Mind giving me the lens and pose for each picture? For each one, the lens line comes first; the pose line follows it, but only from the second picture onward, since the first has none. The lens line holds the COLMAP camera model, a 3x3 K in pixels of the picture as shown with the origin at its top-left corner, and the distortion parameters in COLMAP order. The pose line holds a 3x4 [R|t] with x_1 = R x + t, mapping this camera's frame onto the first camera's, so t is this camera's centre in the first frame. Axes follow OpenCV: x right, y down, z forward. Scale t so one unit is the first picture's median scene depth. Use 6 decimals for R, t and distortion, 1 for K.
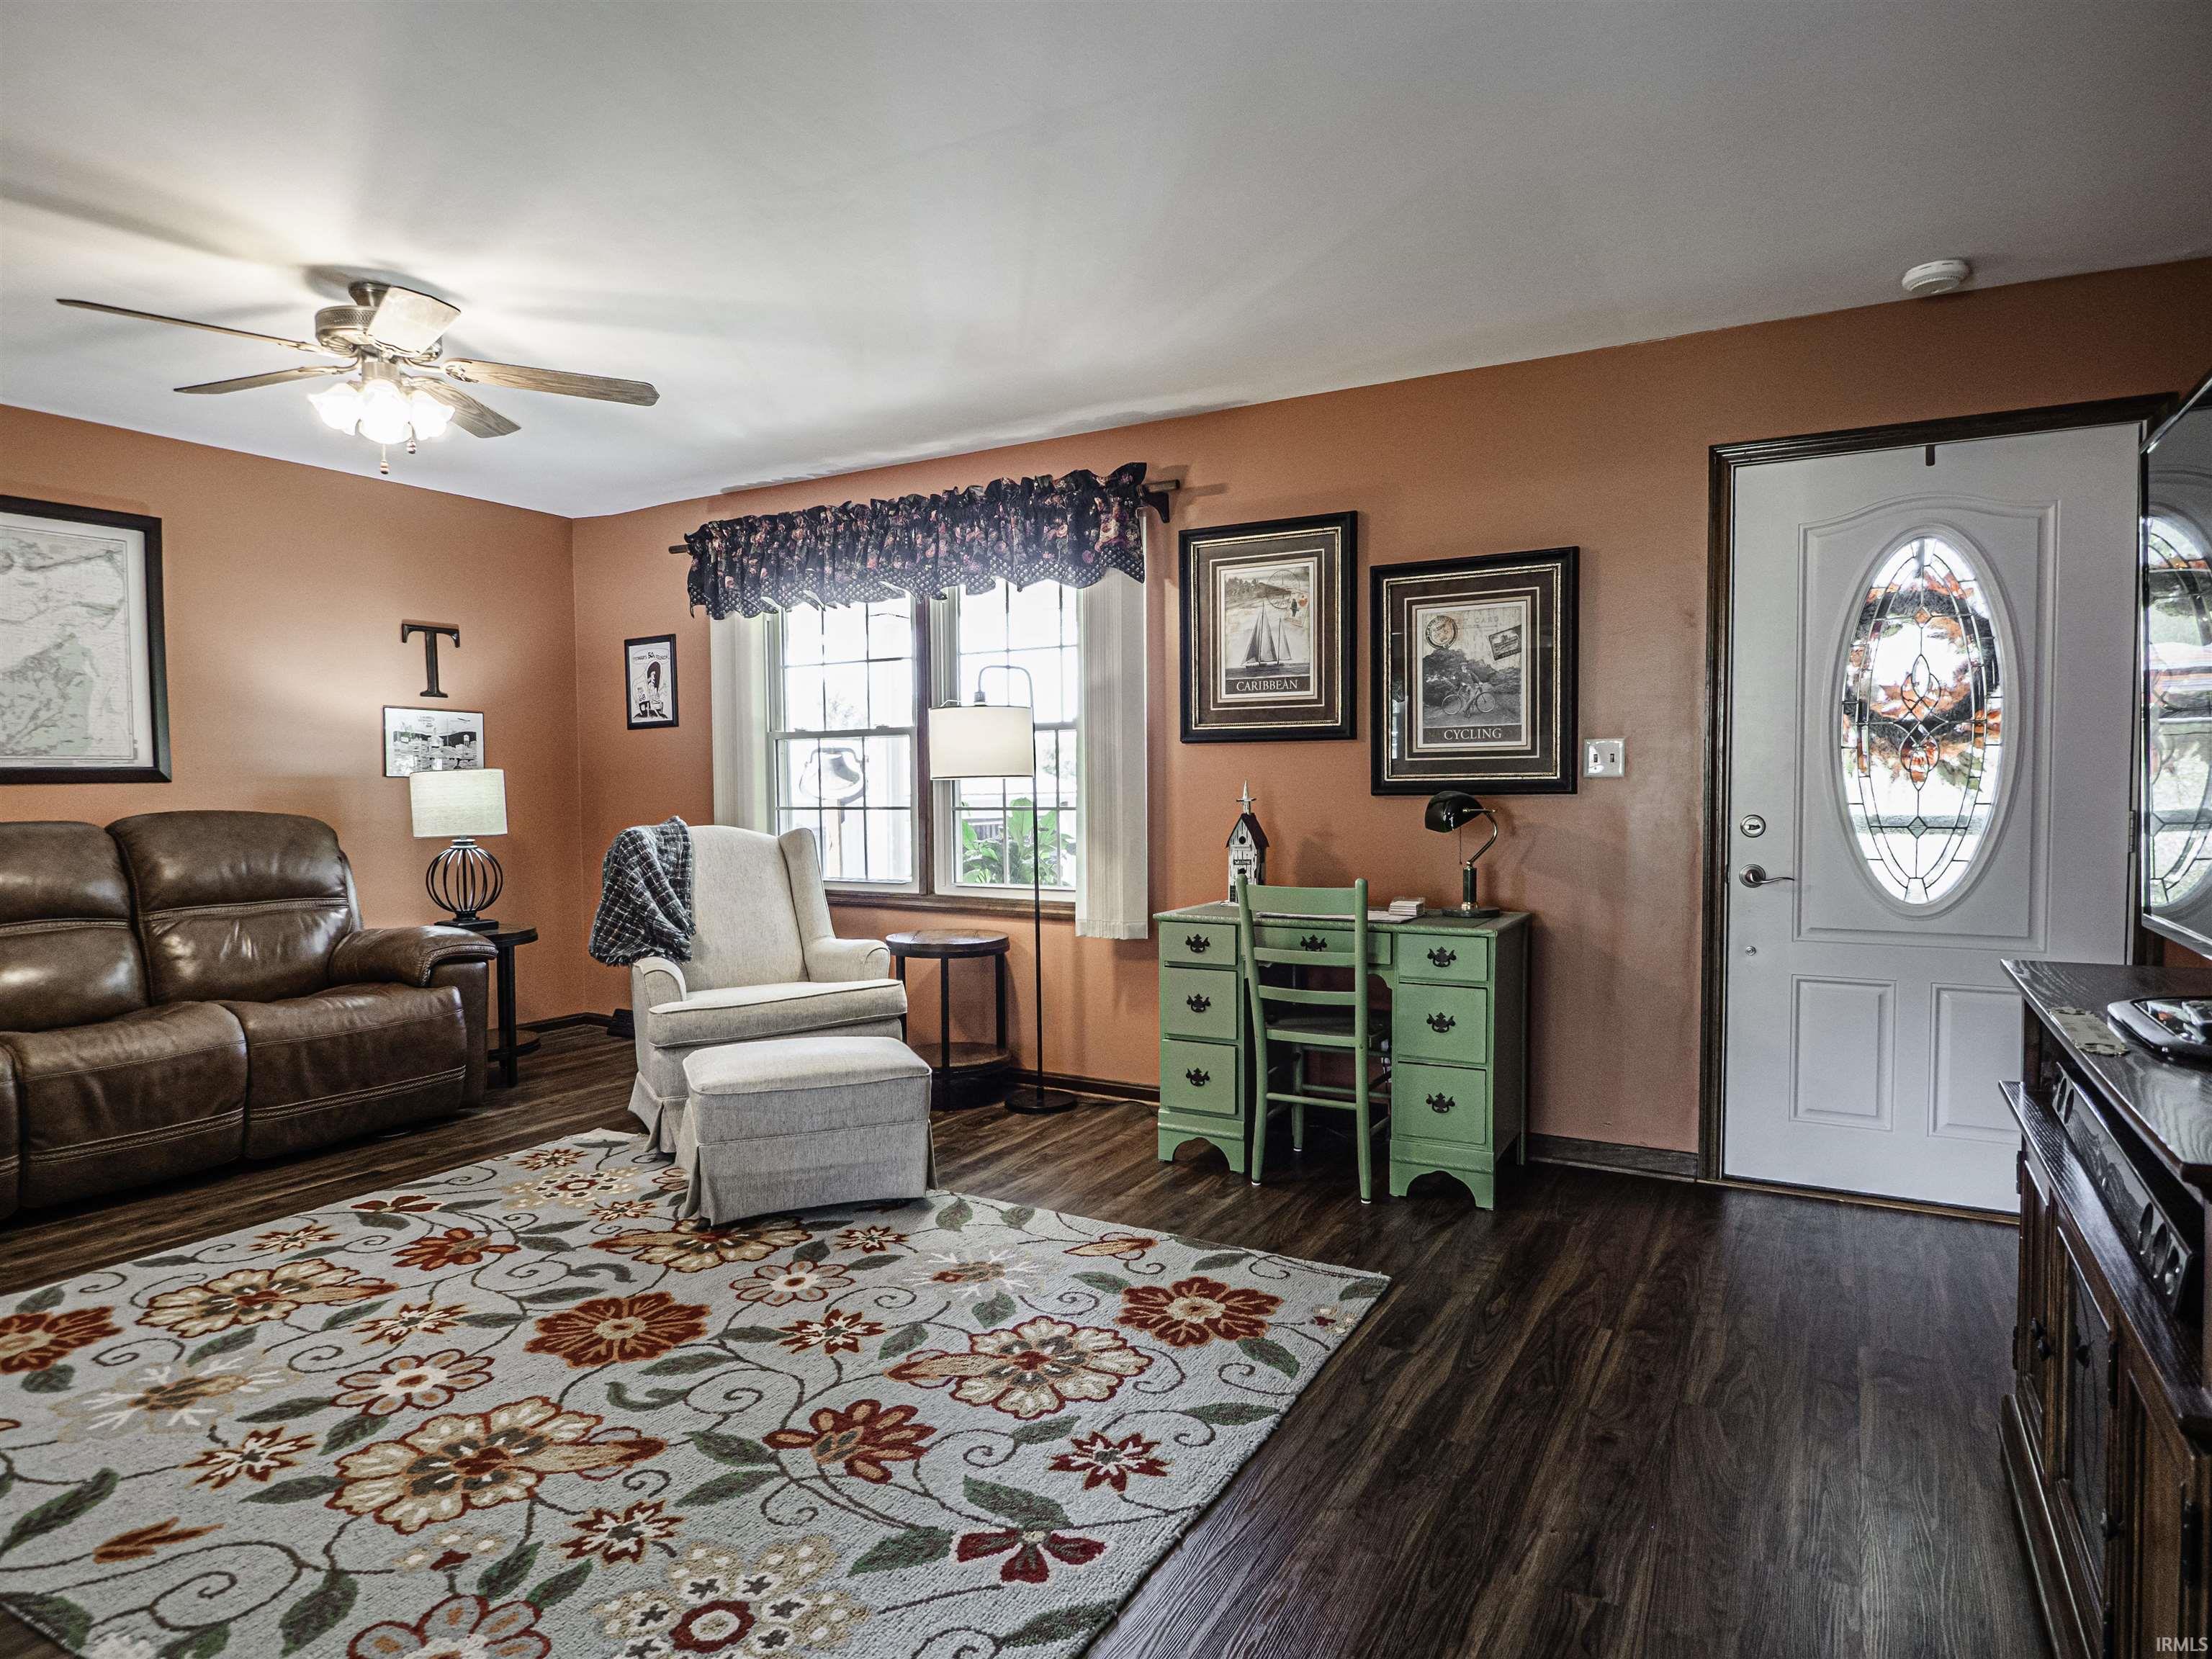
lens RADIAL K [[1251.7, 0, 1106.0], [0, 1251.7, 829.5], [0, 0, 1]] dist [0.001944, -0.008145]
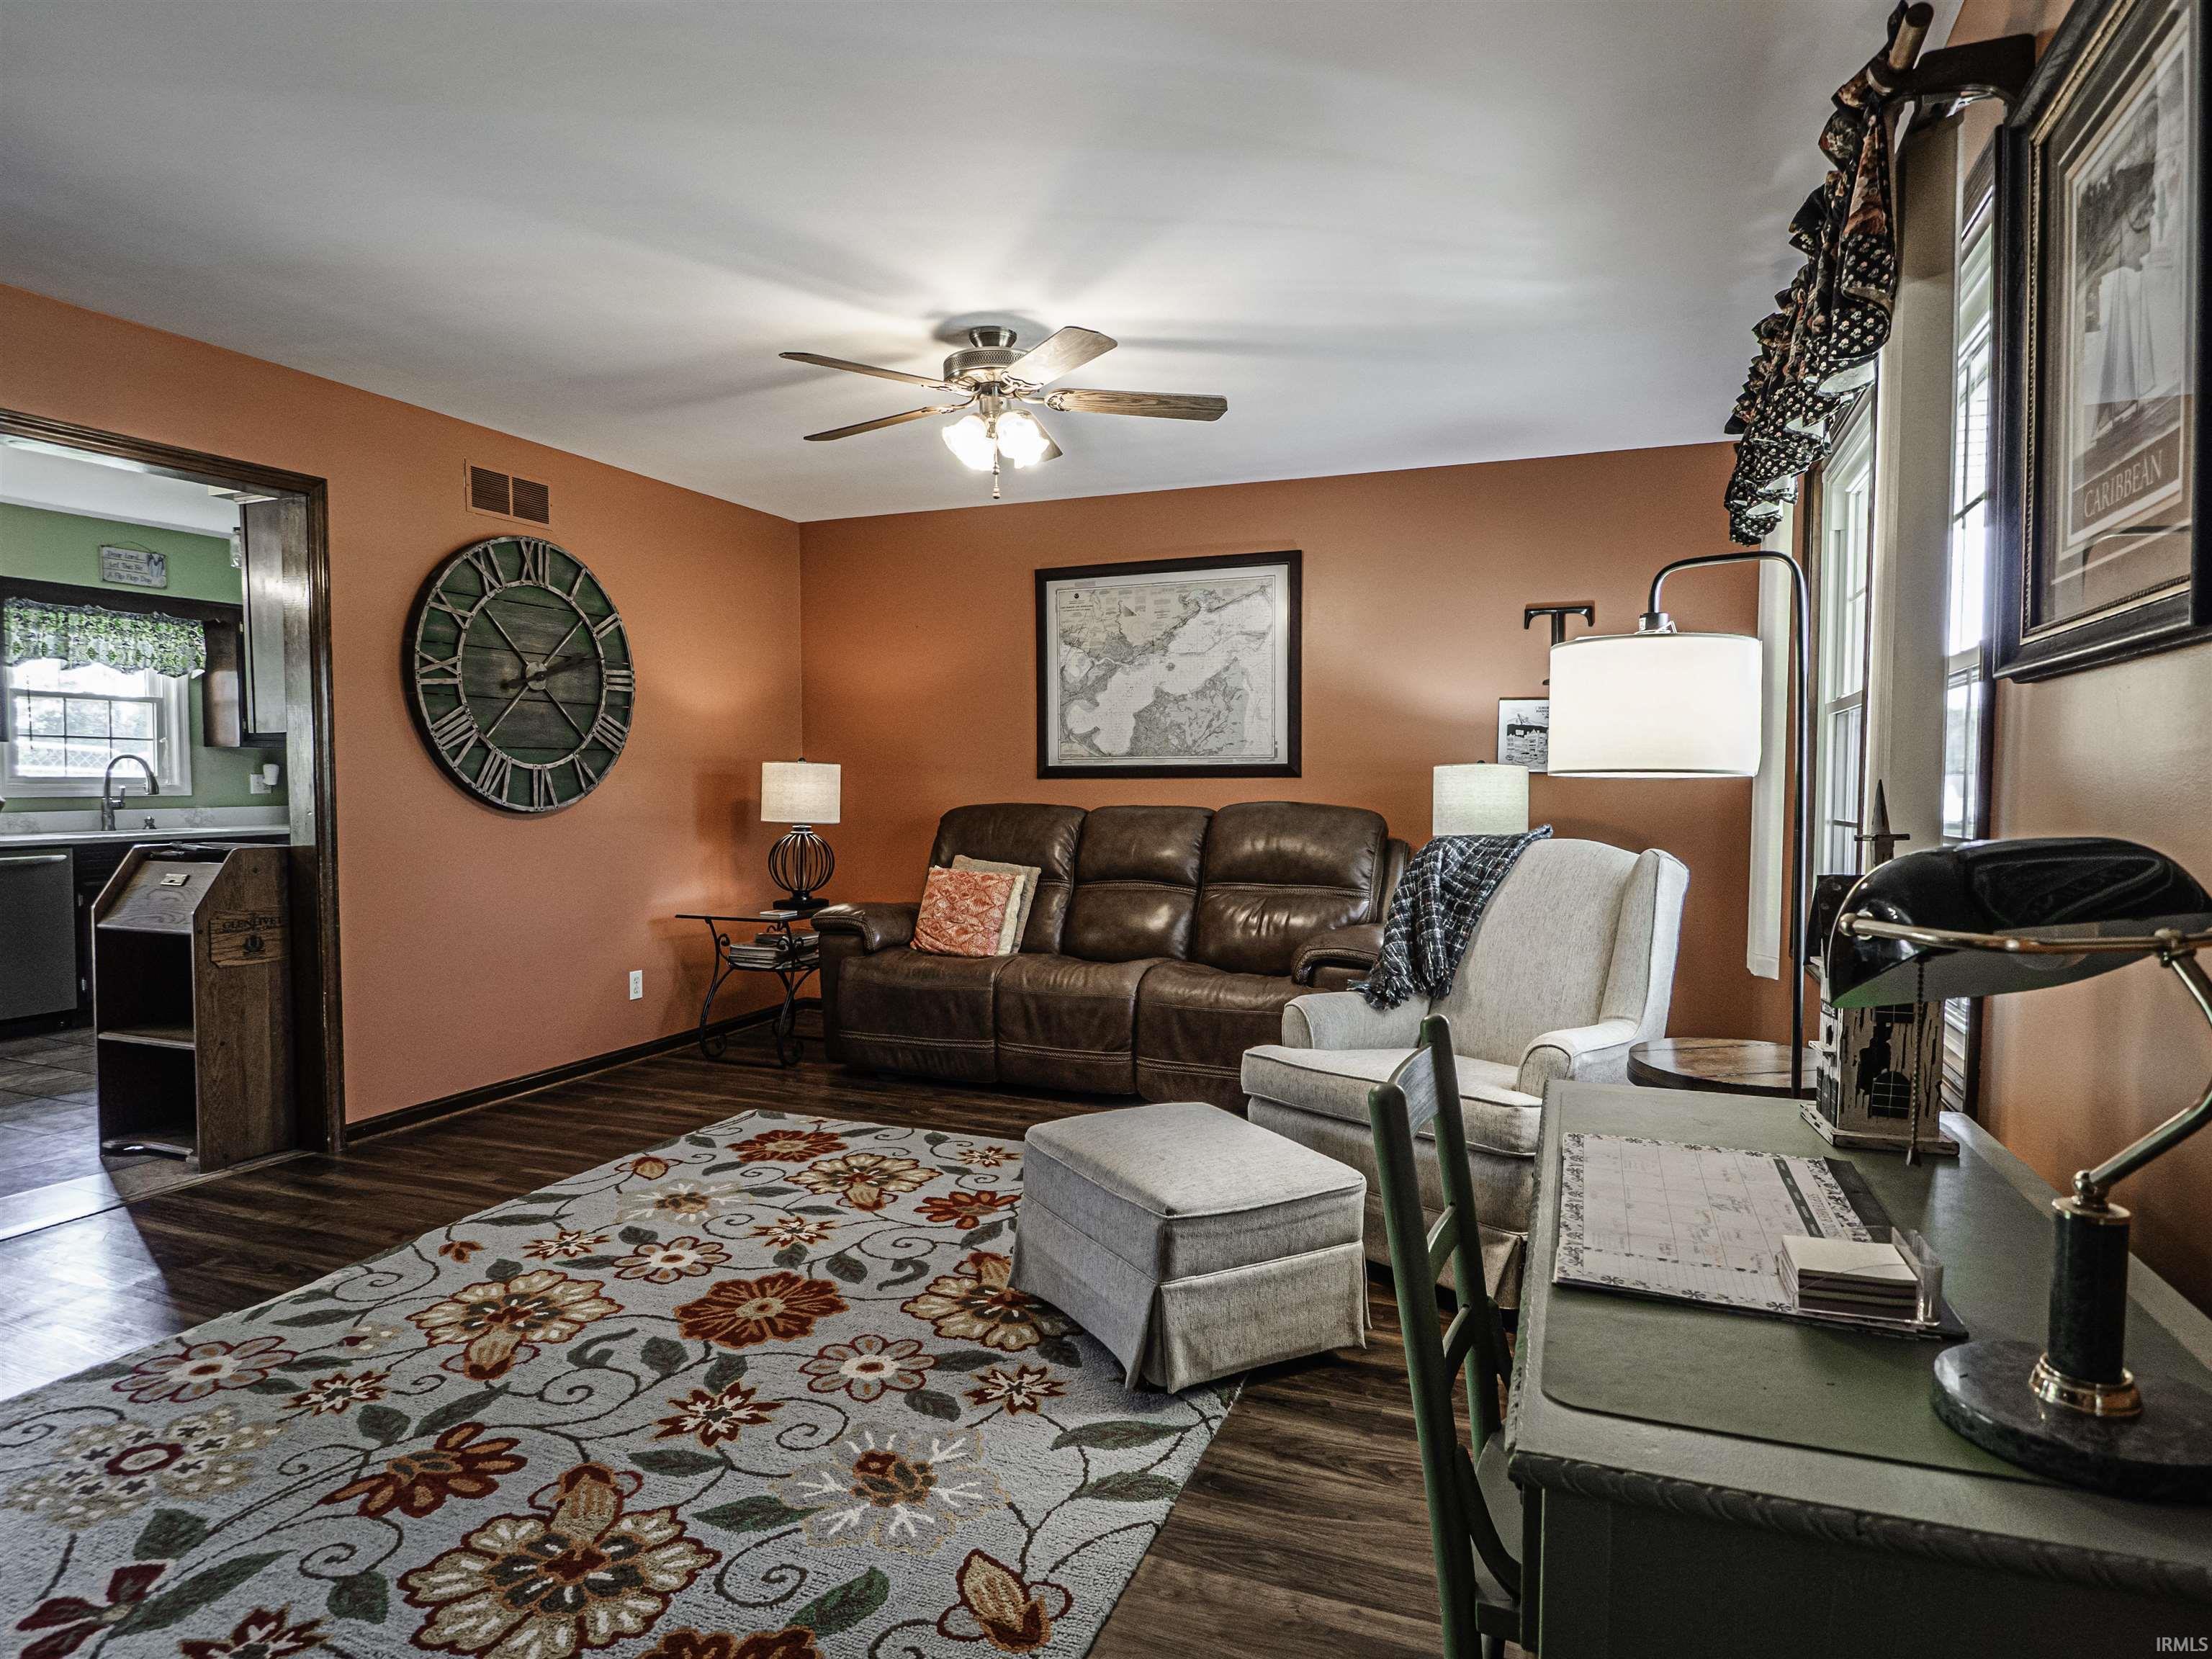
lens RADIAL K [[1251.7, 0, 1106.0], [0, 1251.7, 829.5], [0, 0, 1]] dist [0.001944, -0.008145]
pose [[0.146049, 0.043535, -0.988319, 0.624825], [-0.040817, 0.998446, 0.037949, -0.041854], [0.988435, 0.034798, 0.147599, 1.072003]]
